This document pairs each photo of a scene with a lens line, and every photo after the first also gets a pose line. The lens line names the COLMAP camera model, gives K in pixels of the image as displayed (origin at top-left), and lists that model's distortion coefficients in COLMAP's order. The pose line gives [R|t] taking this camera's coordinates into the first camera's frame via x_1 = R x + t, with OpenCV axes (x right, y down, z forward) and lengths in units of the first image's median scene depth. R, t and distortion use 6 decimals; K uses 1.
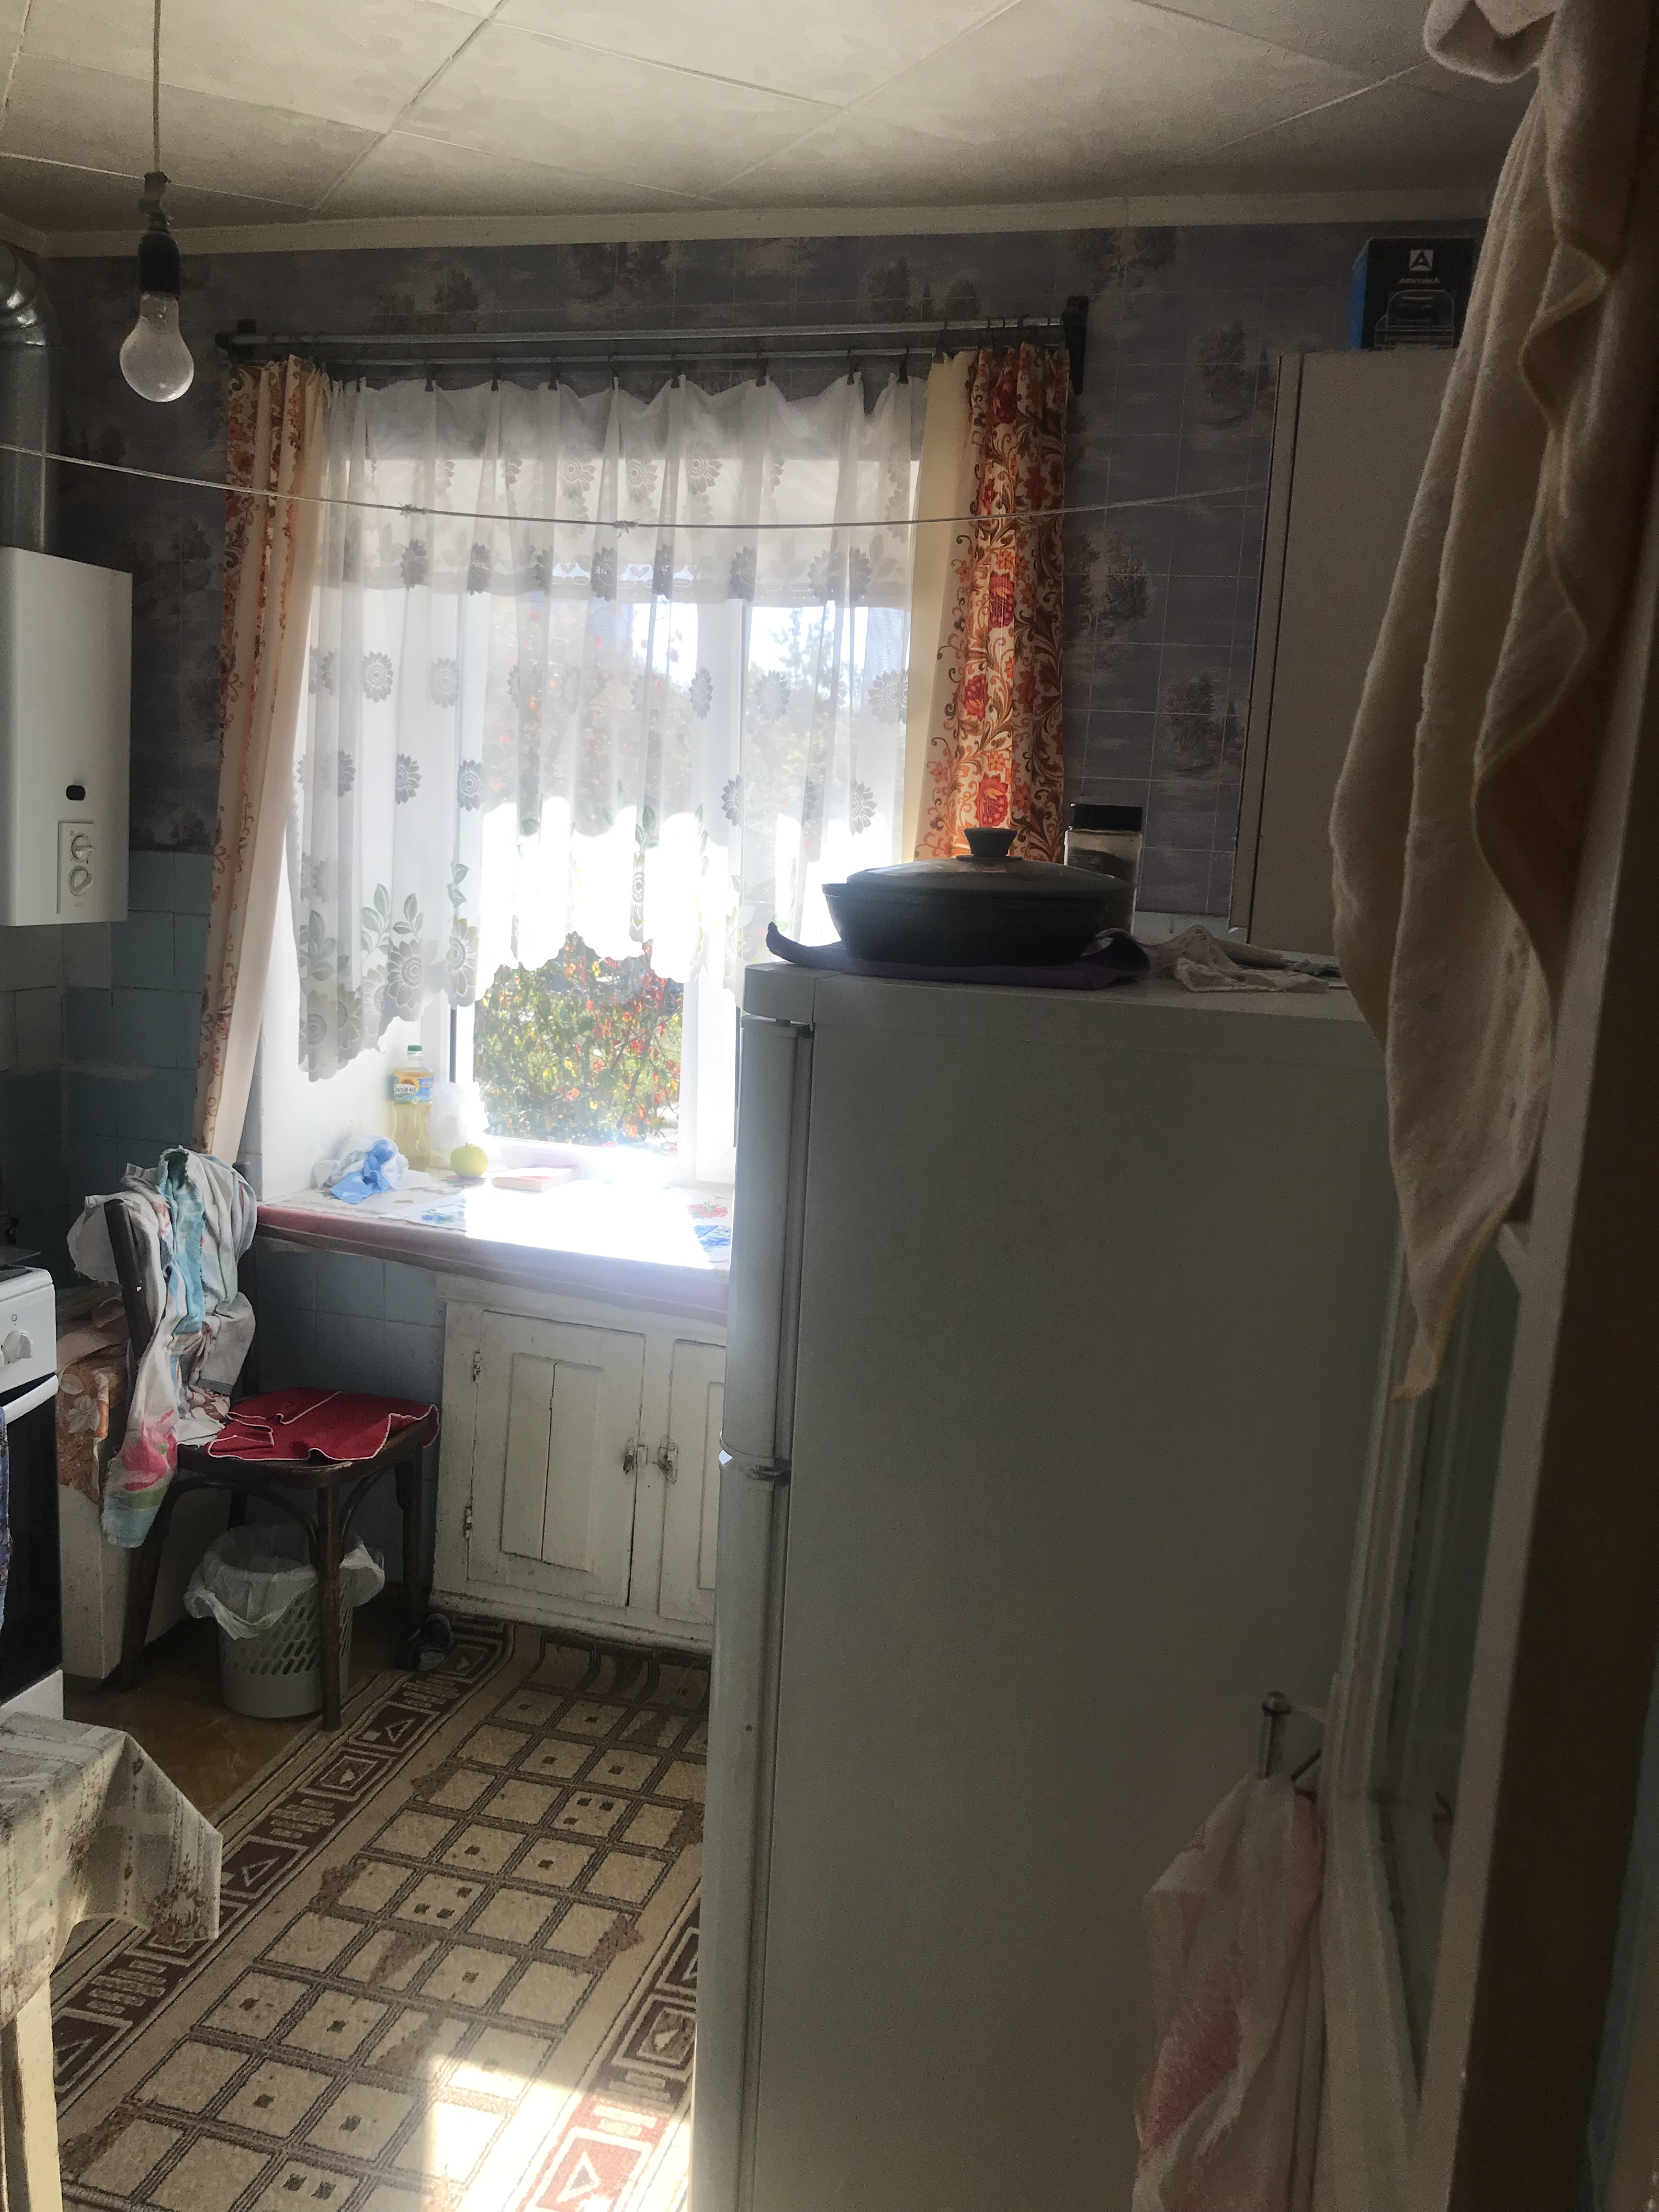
lens RADIAL K [[1825.3, 0, 828.2], [0, 1825.3, 1080.6], [0, 0, 1]] dist [0.021913, 0.015538]
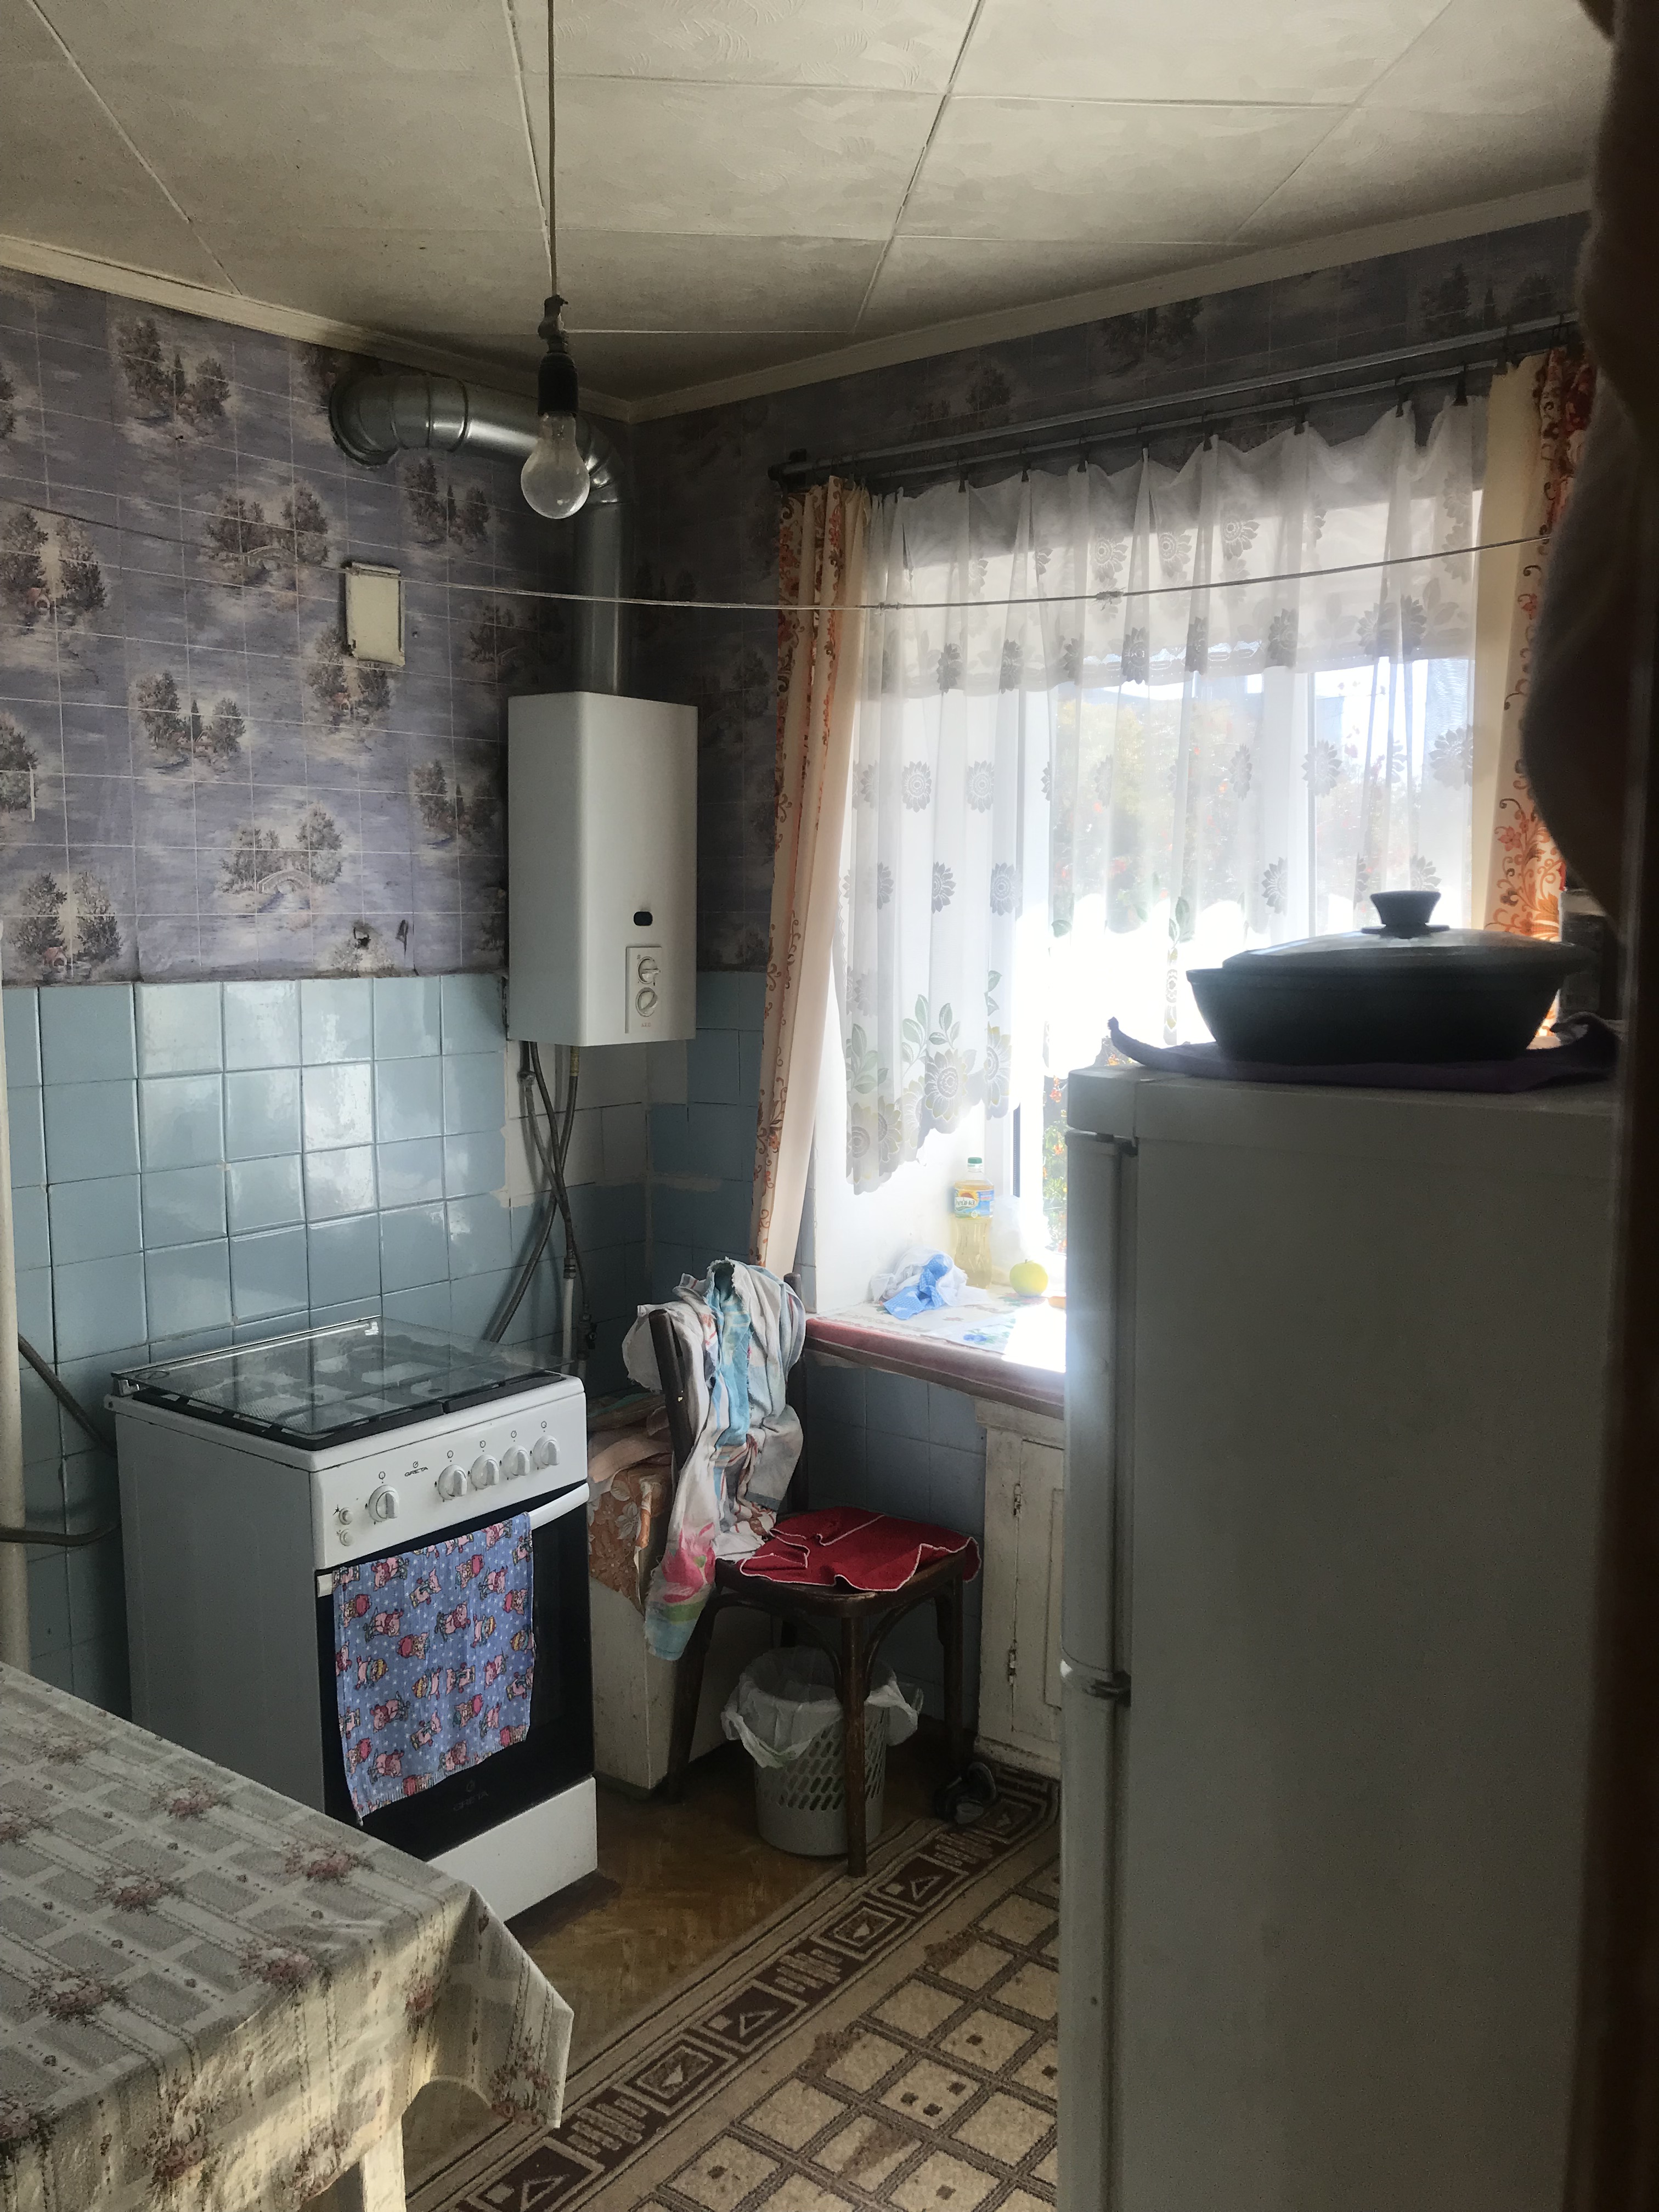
lens RADIAL K [[1825.3, 0, 828.2], [0, 1825.3, 1080.6], [0, 0, 1]] dist [0.021913, 0.015538]
pose [[0.927365, -0.015987, -0.373815, 0.079860], [-0.006229, 0.998289, -0.058146, -0.004189], [0.374105, 0.056251, 0.925679, 0.086406]]
